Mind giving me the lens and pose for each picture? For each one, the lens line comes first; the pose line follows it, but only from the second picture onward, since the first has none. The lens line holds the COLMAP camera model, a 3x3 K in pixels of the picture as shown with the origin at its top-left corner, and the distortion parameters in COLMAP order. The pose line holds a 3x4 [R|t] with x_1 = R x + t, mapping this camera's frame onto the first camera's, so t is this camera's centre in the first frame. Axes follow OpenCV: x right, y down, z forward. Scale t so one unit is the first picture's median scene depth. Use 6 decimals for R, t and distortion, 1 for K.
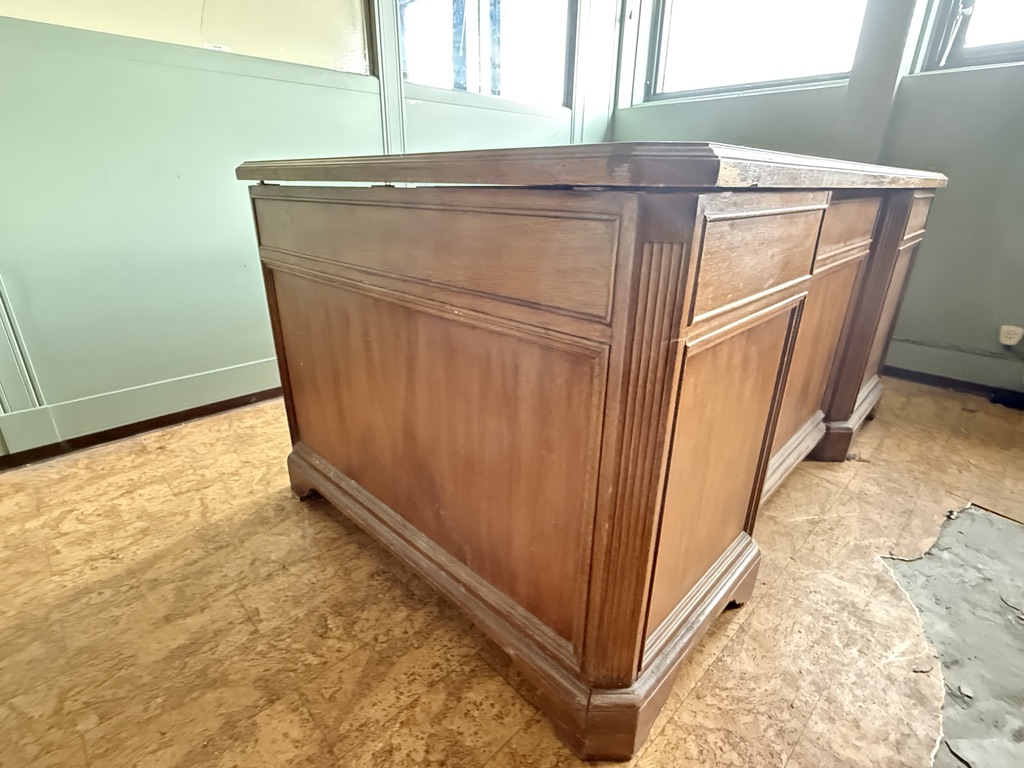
lens RADIAL K [[508.5, 0, 505.4], [0, 508.5, 380.5], [0, 0, 1]] dist [0.002320, -0.001298]
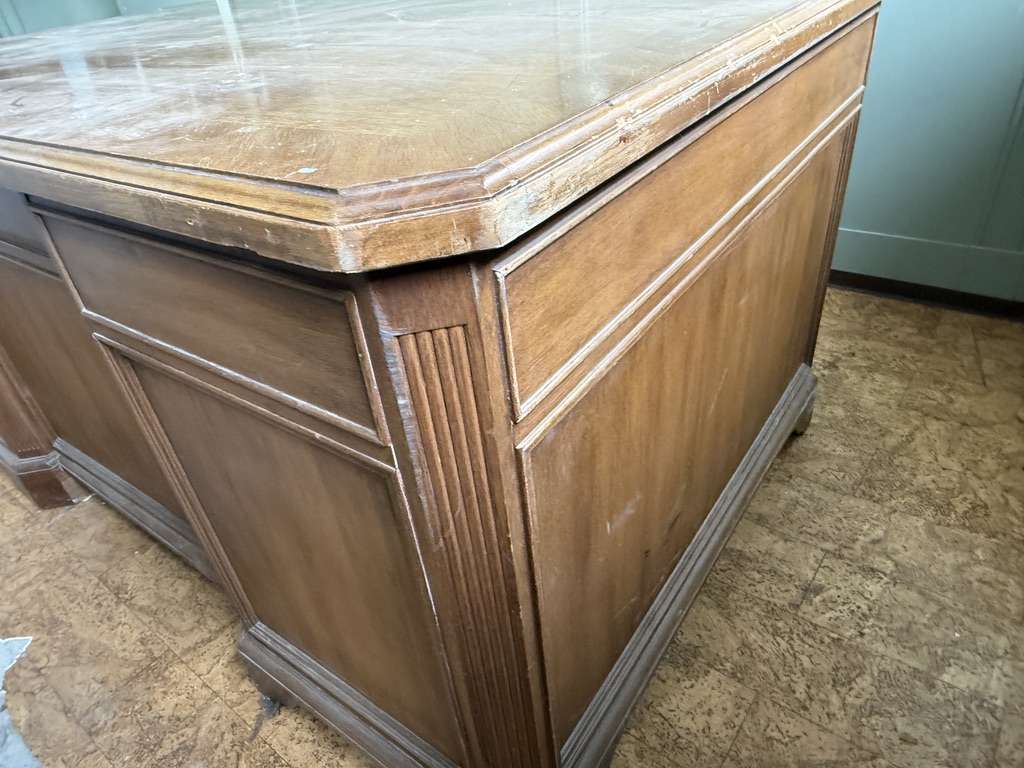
lens RADIAL K [[671.4, 0, 488.3], [0, 671.4, 378.7], [0, 0, 1]] dist [0.019329, -0.007433]
pose [[0.128138, 0.534615, -0.835325, 1.476098], [-0.245816, 0.833106, 0.495488, -0.651007], [0.960810, 0.141845, 0.238169, 1.380524]]
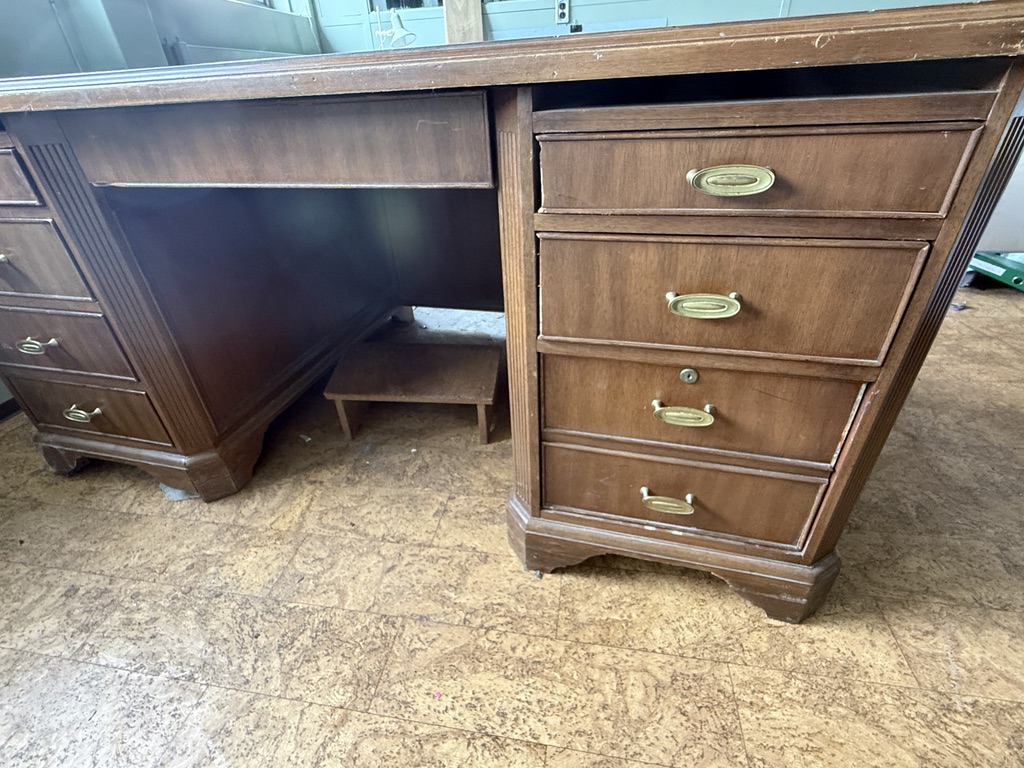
lens RADIAL K [[481.9, 0, 512.7], [0, 481.9, 381.8], [0, 0, 1]] dist [-0.001206, -0.000533]
pose [[-0.591123, -0.401989, 0.699270, 0.435536], [0.326300, 0.673663, 0.663104, -0.366278], [-0.737633, 0.620148, -0.267048, 0.988317]]
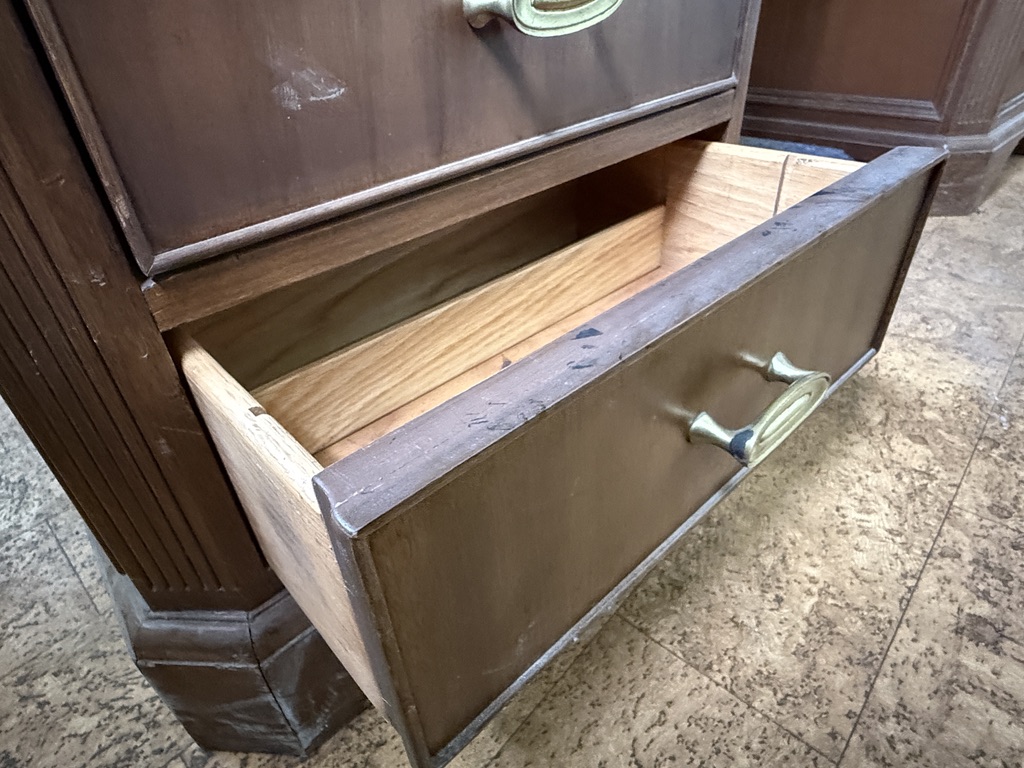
lens RADIAL K [[588.4, 0, 473.6], [0, 588.4, 379.9], [0, 0, 1]] dist [0.001879, -0.001847]
pose [[-0.996490, 0.081158, 0.020506, 1.565409], [0.063089, 0.567144, 0.821199, -0.233398], [0.055017, 0.819610, -0.570274, 1.590047]]
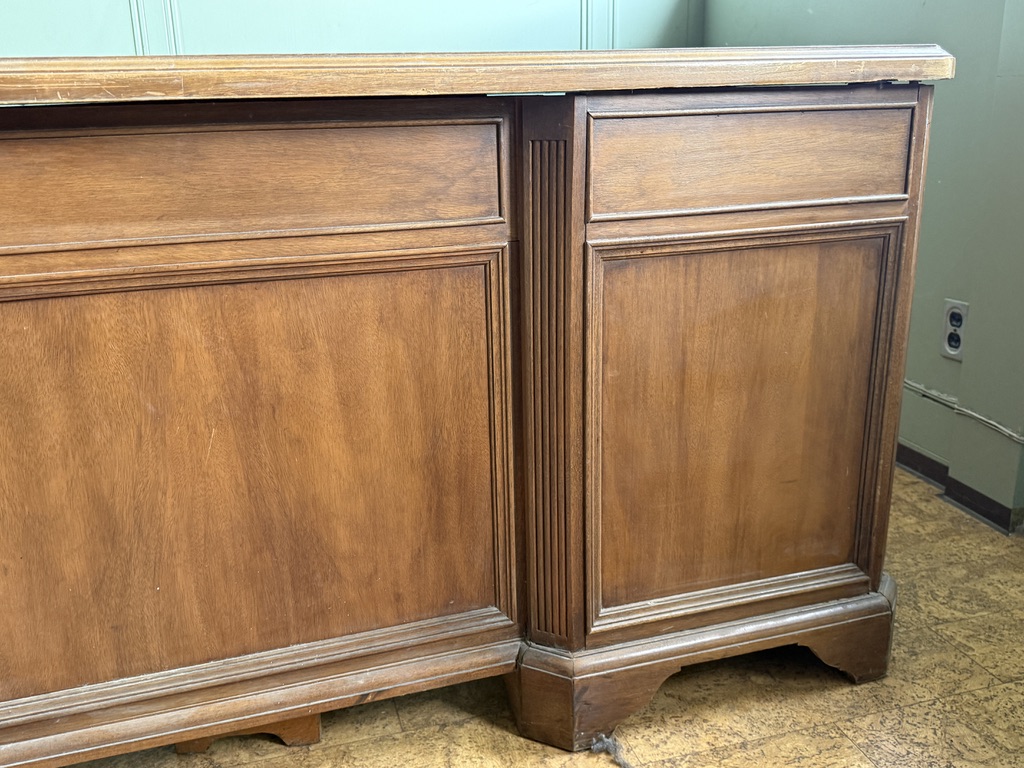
lens RADIAL K [[941.7, 0, 513.9], [0, 941.7, 384.8], [0, 0, 1]] dist [0.045103, 0.000000]
pose [[0.883526, 0.105531, -0.456338, 1.274764], [-0.138534, 0.989575, -0.039374, -0.127697], [0.447426, 0.098007, 0.888935, 0.379625]]
